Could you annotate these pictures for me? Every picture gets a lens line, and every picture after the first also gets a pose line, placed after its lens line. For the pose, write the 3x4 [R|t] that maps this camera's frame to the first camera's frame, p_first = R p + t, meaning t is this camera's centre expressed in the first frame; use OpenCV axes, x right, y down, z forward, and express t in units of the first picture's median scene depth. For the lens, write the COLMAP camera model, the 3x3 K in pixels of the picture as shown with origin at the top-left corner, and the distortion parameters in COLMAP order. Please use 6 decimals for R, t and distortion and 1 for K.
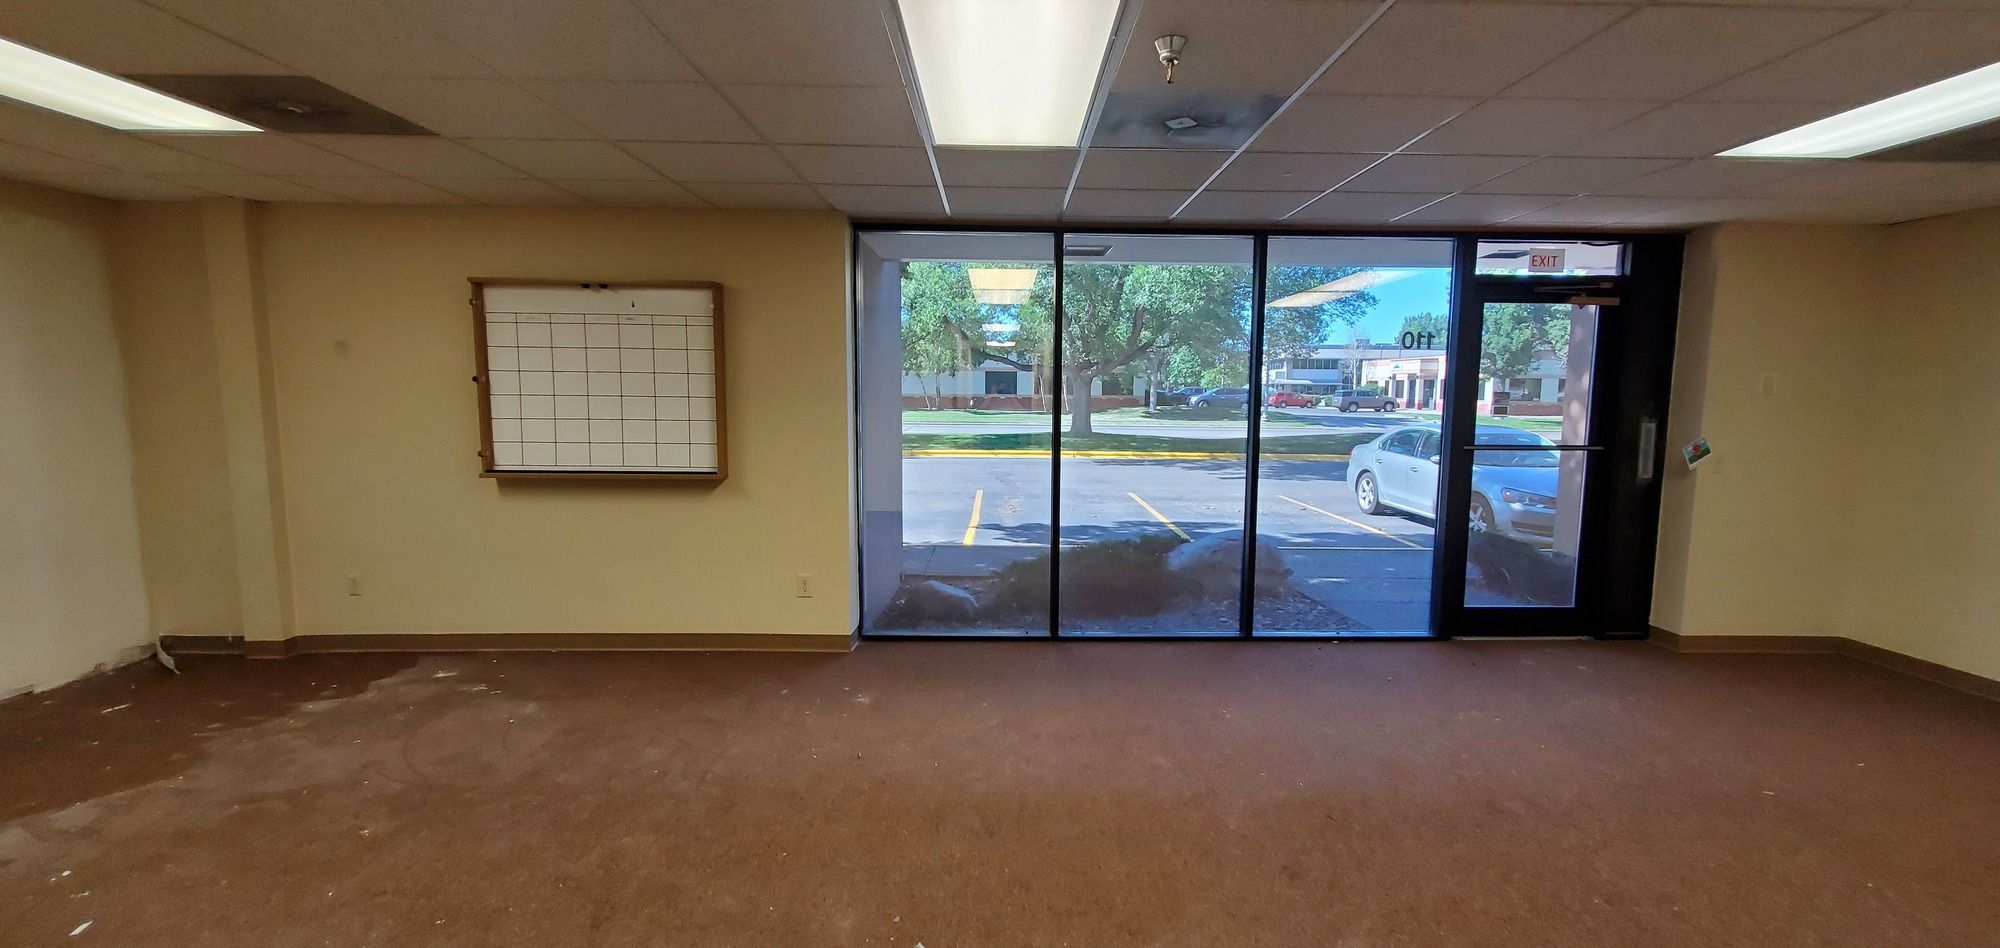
lens RADIAL K [[792.6, 0, 1012.8], [0, 792.6, 482.3], [0, 0, 1]] dist [0.002074, -0.000624]
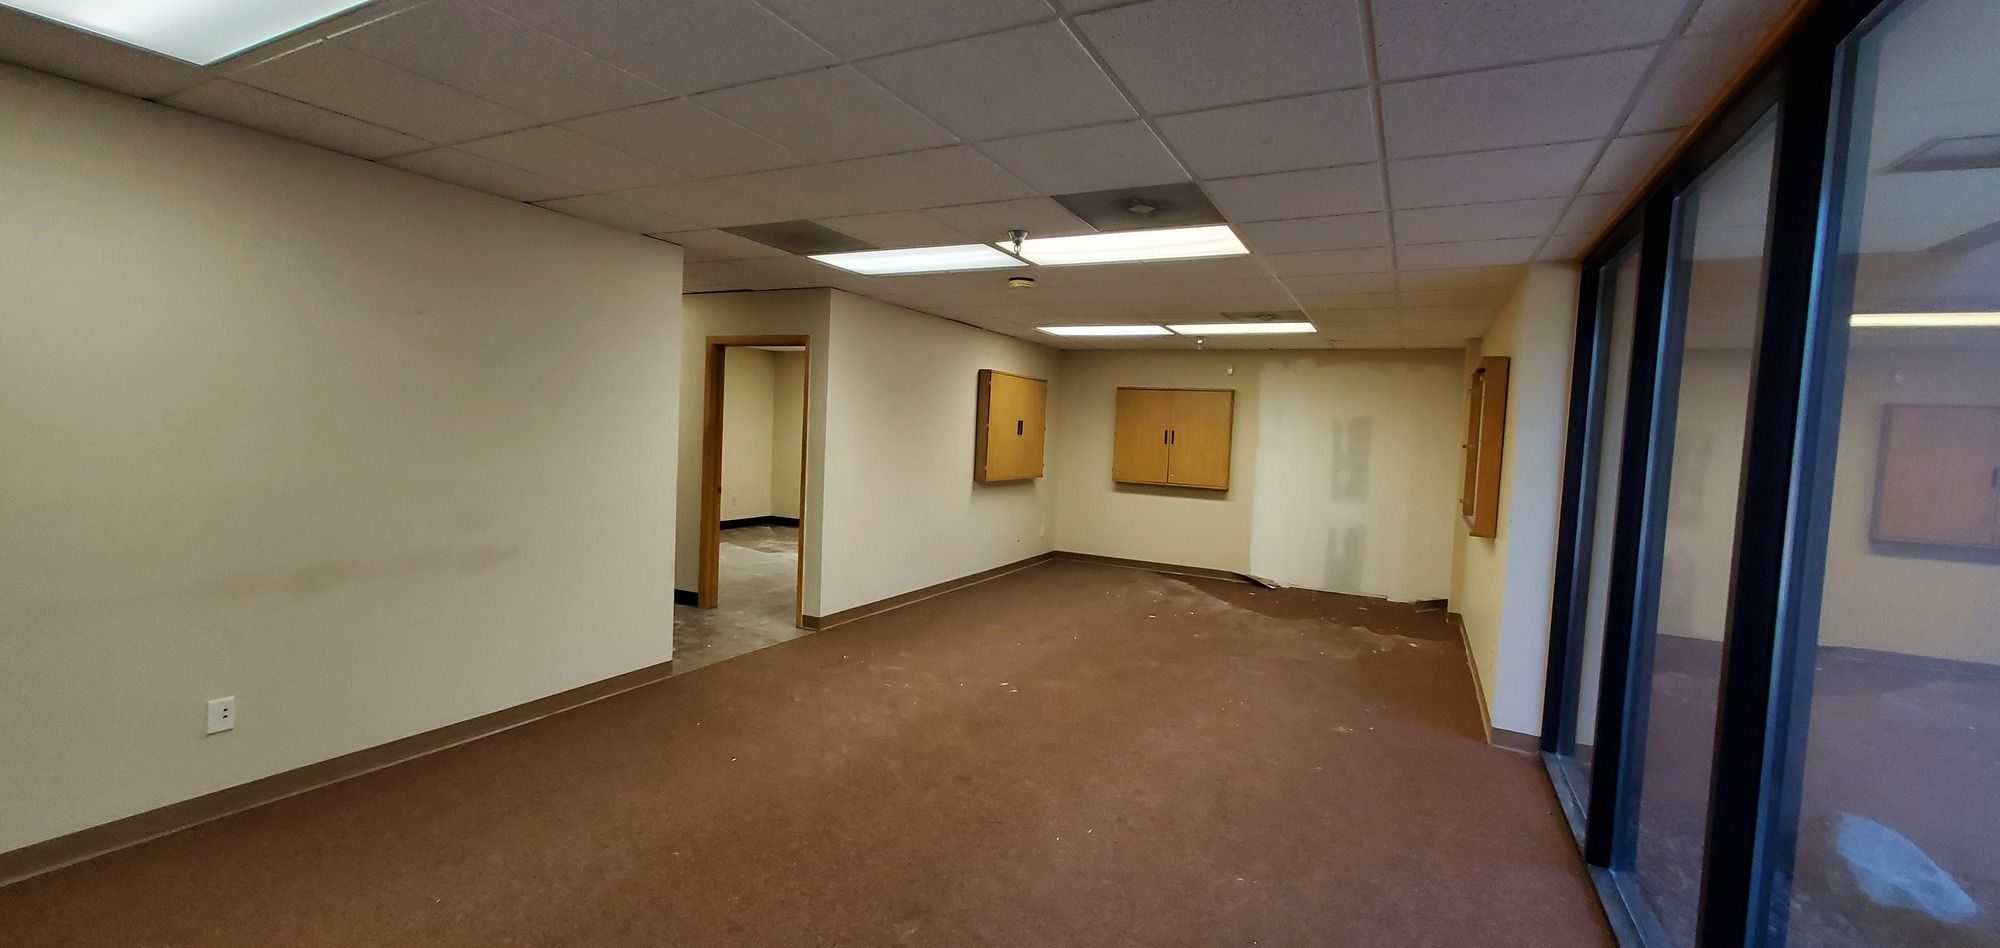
lens RADIAL K [[792.6, 0, 1009.3], [0, 792.6, 469.3], [0, 0, 1]] dist [0.002074, -0.000624]
pose [[-0.487020, 0.012109, -0.873307, 1.266316], [-0.148969, 0.984100, 0.096721, -0.146121], [0.860592, 0.177201, -0.477473, 1.377202]]
